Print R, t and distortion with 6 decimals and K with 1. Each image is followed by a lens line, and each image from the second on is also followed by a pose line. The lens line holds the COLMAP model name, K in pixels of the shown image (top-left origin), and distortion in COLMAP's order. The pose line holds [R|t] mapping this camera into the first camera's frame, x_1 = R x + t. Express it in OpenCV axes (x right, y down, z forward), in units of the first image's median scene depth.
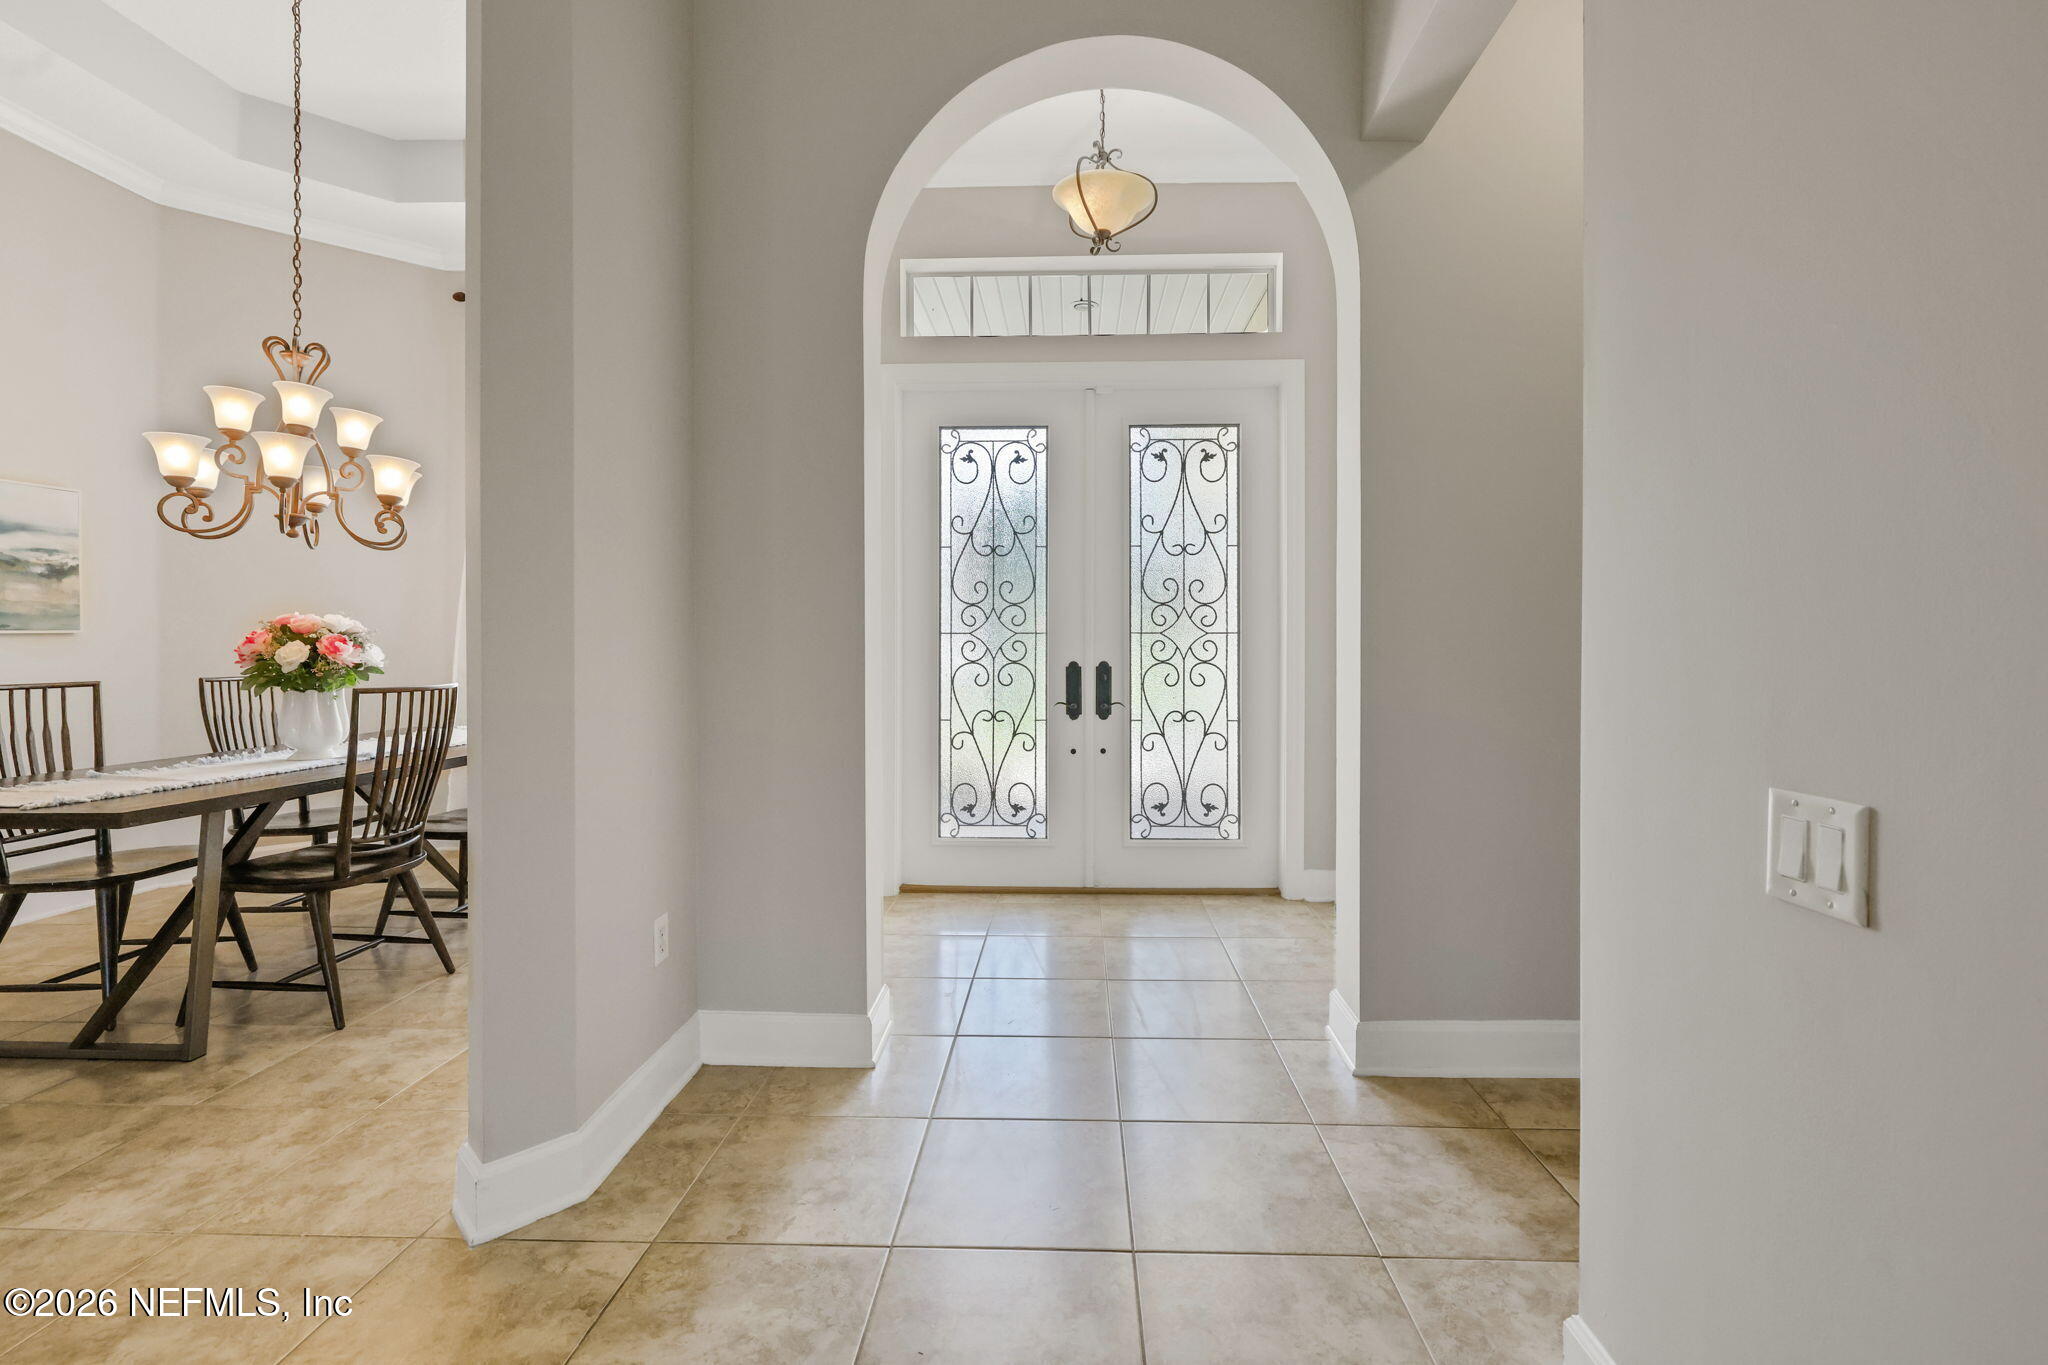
lens RADIAL K [[906.5, 0, 1046.0], [0, 906.5, 653.0], [0, 0, 1]] dist [-0.000445, 0.000666]
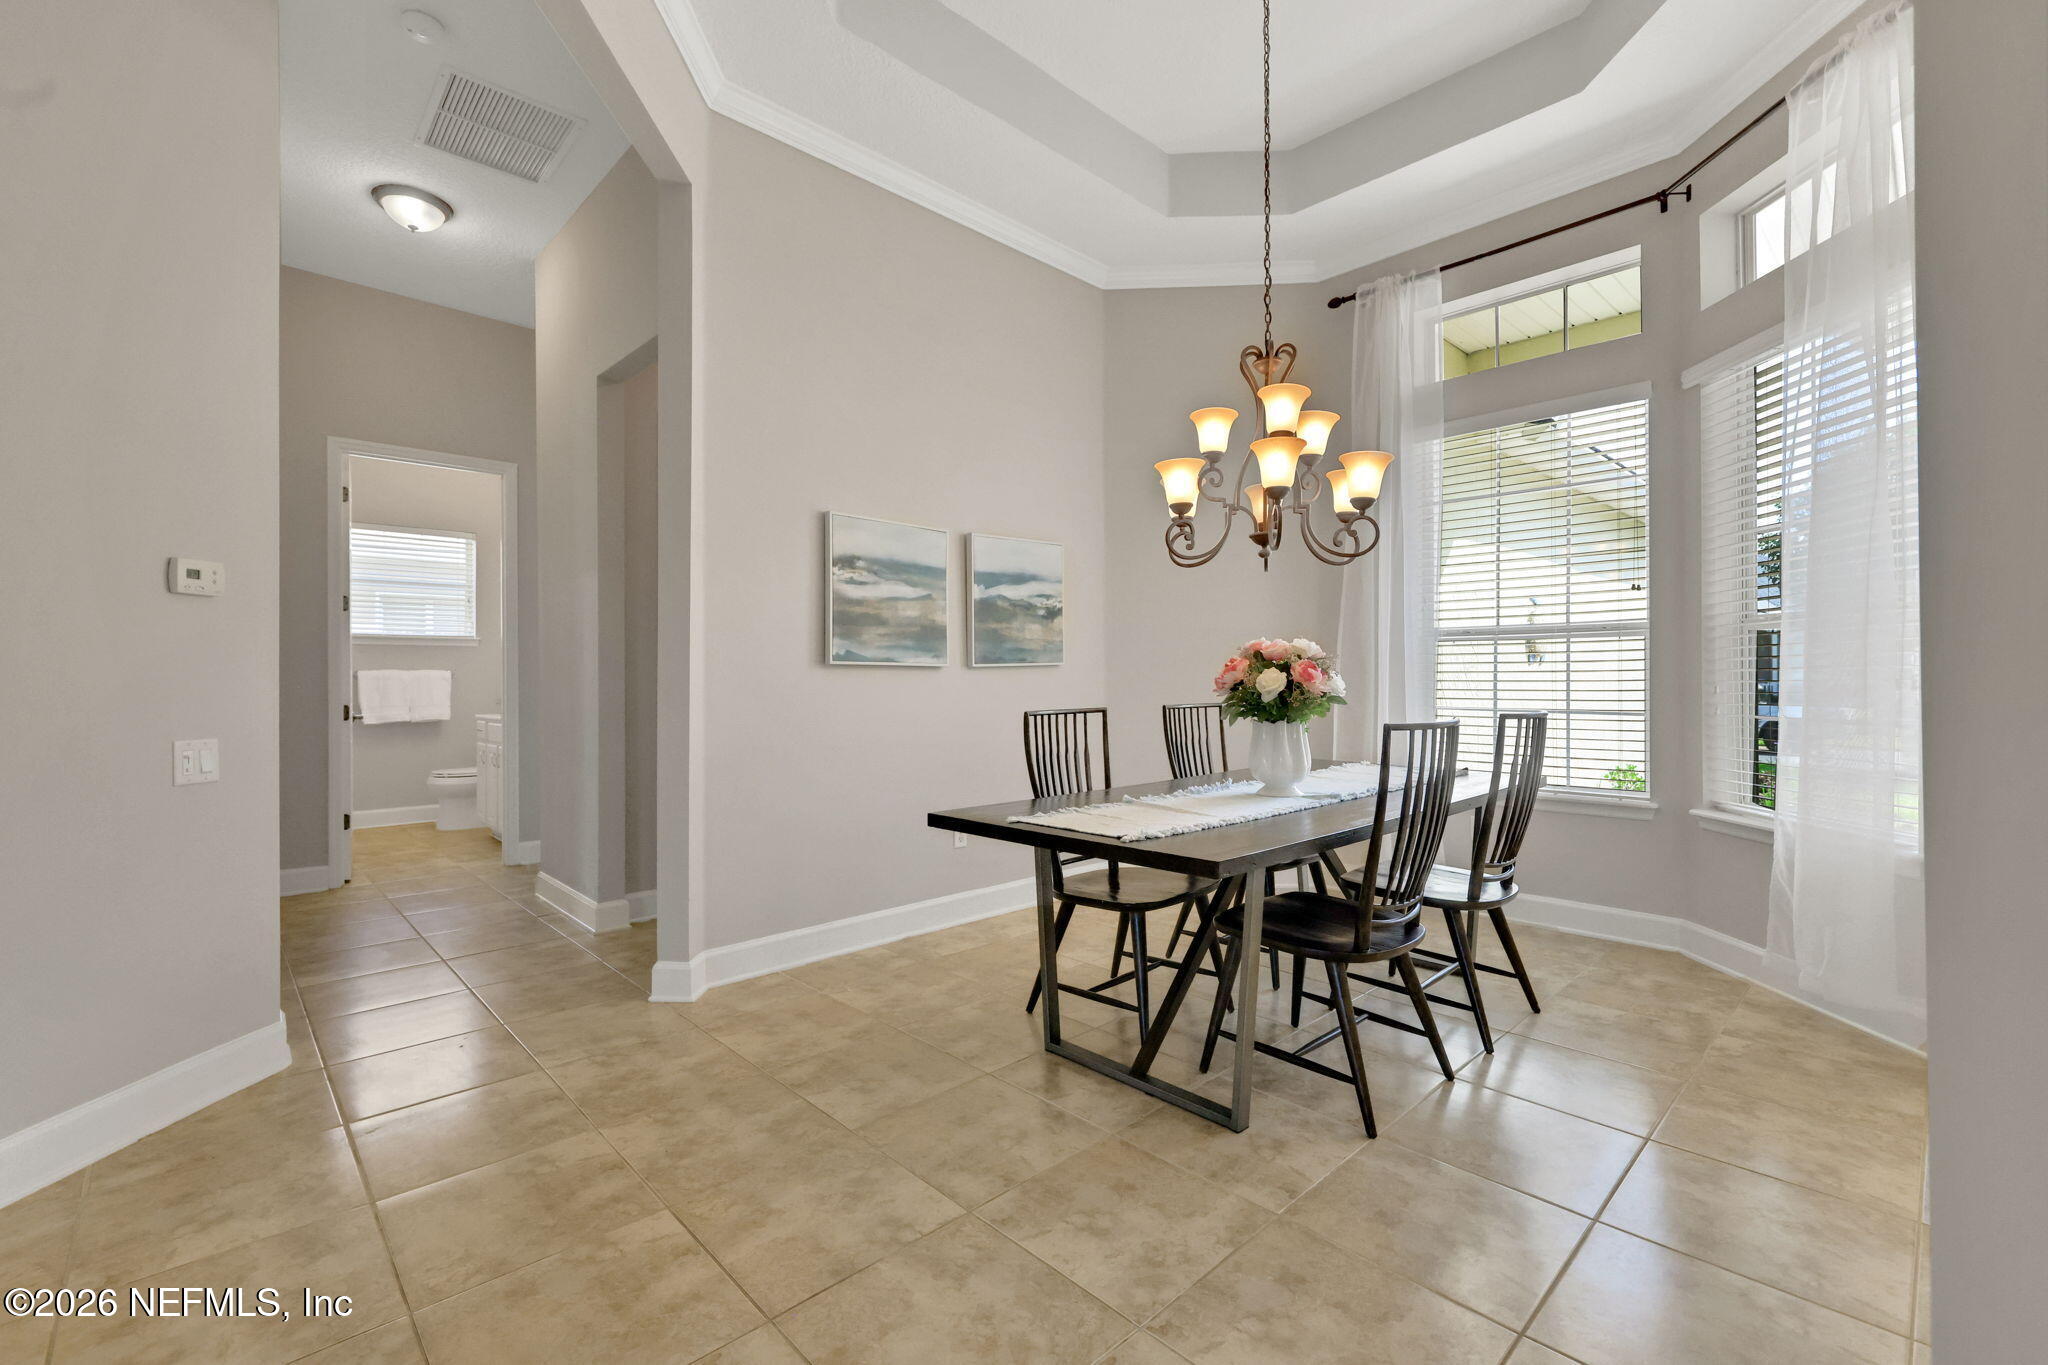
lens RADIAL K [[890.9, 0, 1024.0], [0, 890.9, 682.5], [0, 0, 1]] dist [0.001961, 0.000419]
pose [[0.722394, -0.002235, -0.691478, -0.372726], [0.001064, 0.999997, -0.002121, 0.003194], [0.691481, 0.000797, 0.722394, 0.163277]]
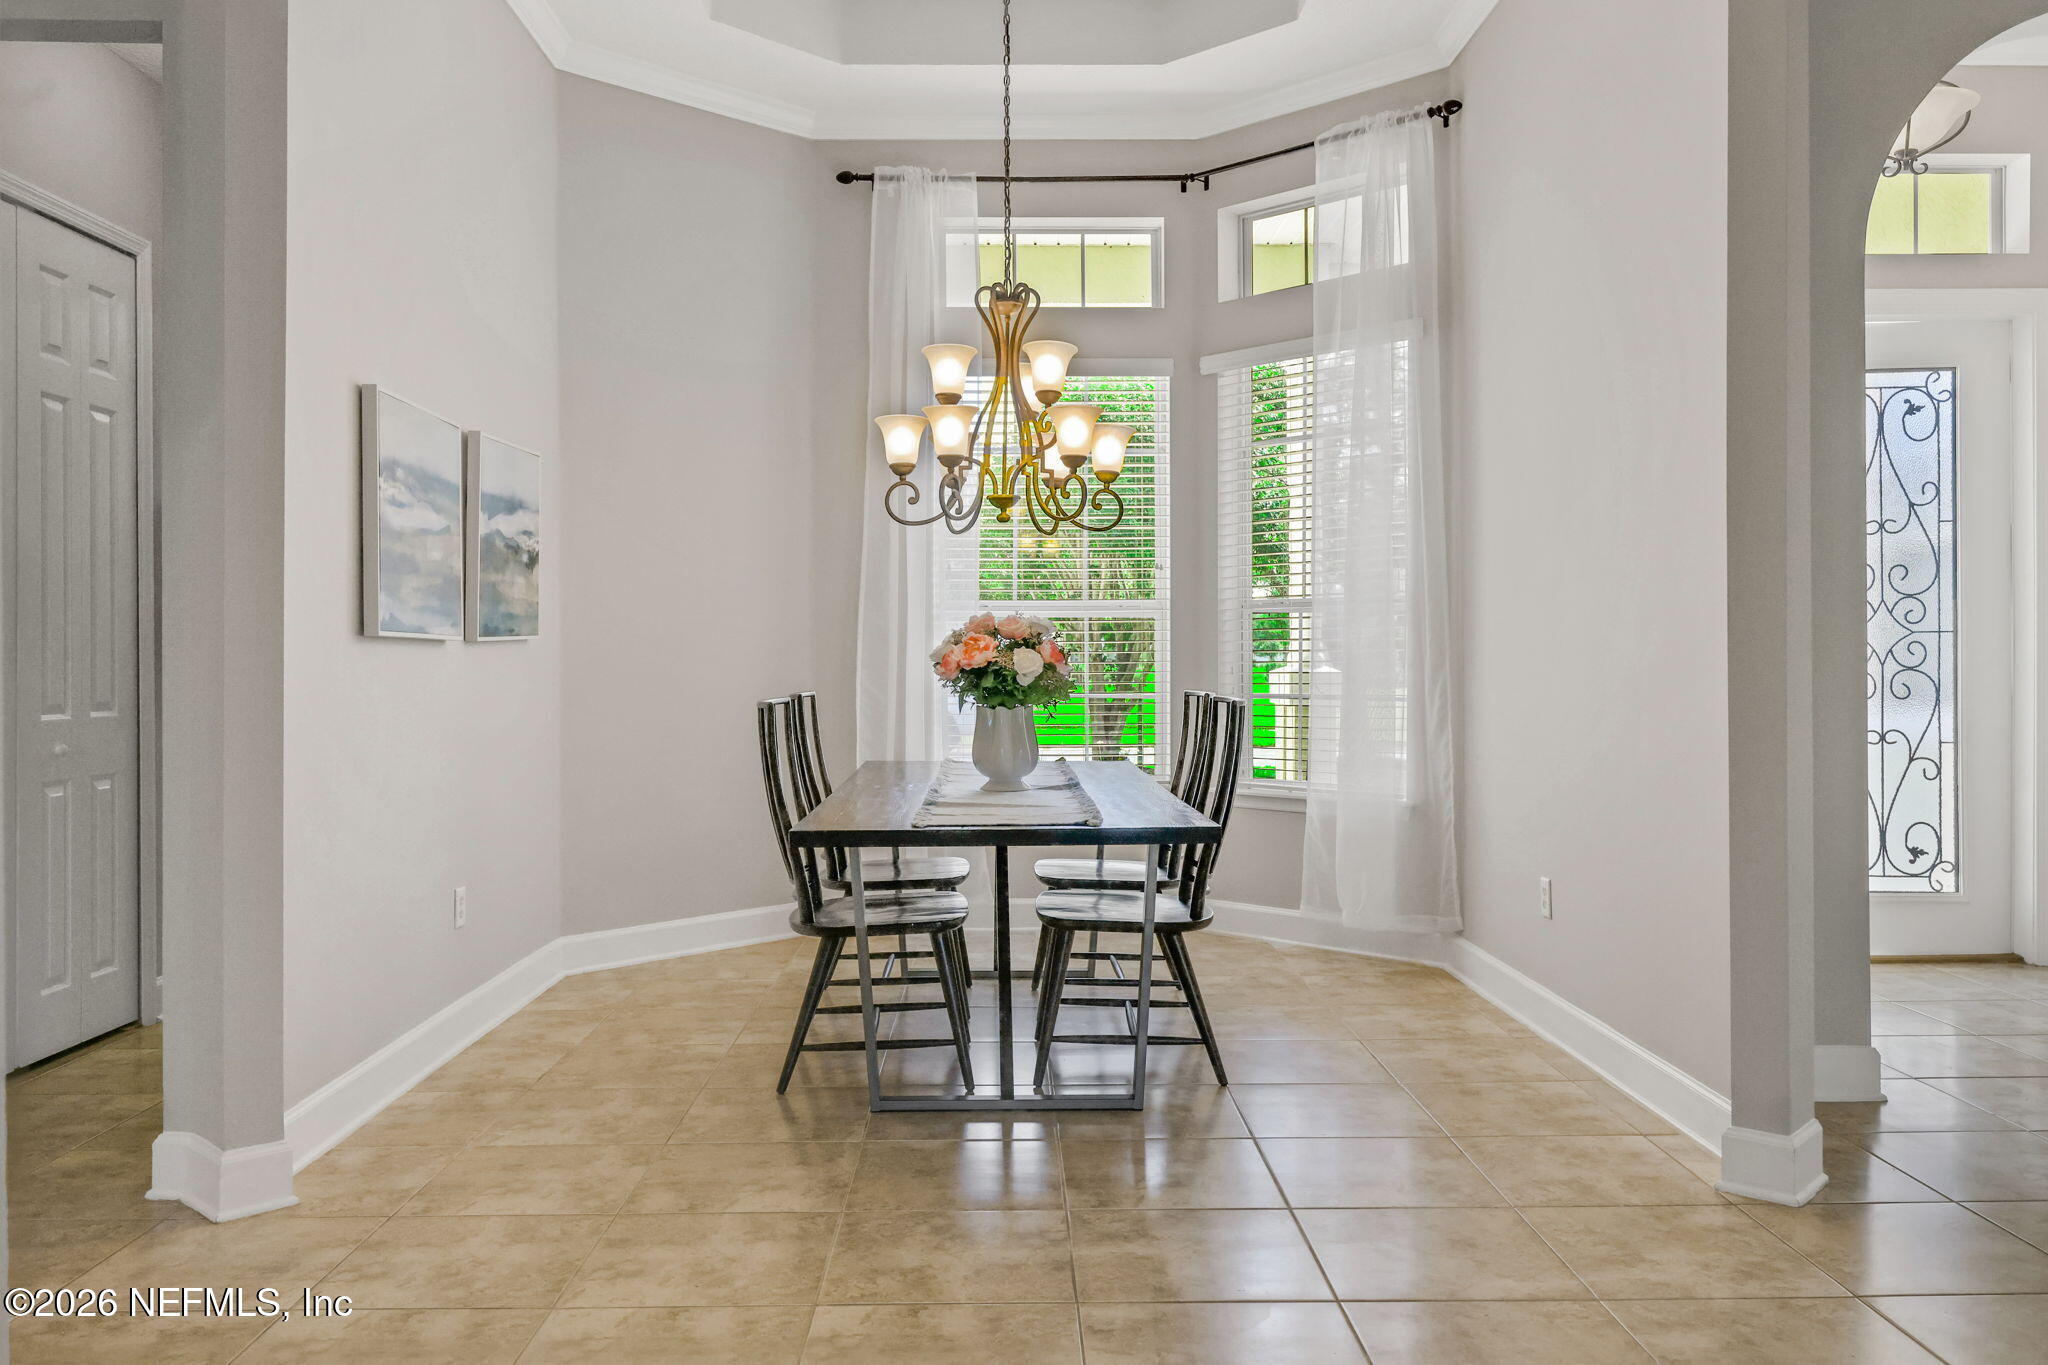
lens RADIAL K [[1555.7, 0, 1059.3], [0, 1555.7, 668.2], [0, 0, 1]] dist [0.060618, 0.001787]
pose [[0.997424, -0.006073, 0.071476, -0.877312], [0.005956, 0.999981, 0.001850, 0.003401], [-0.071486, -0.001419, 0.997441, -0.431657]]
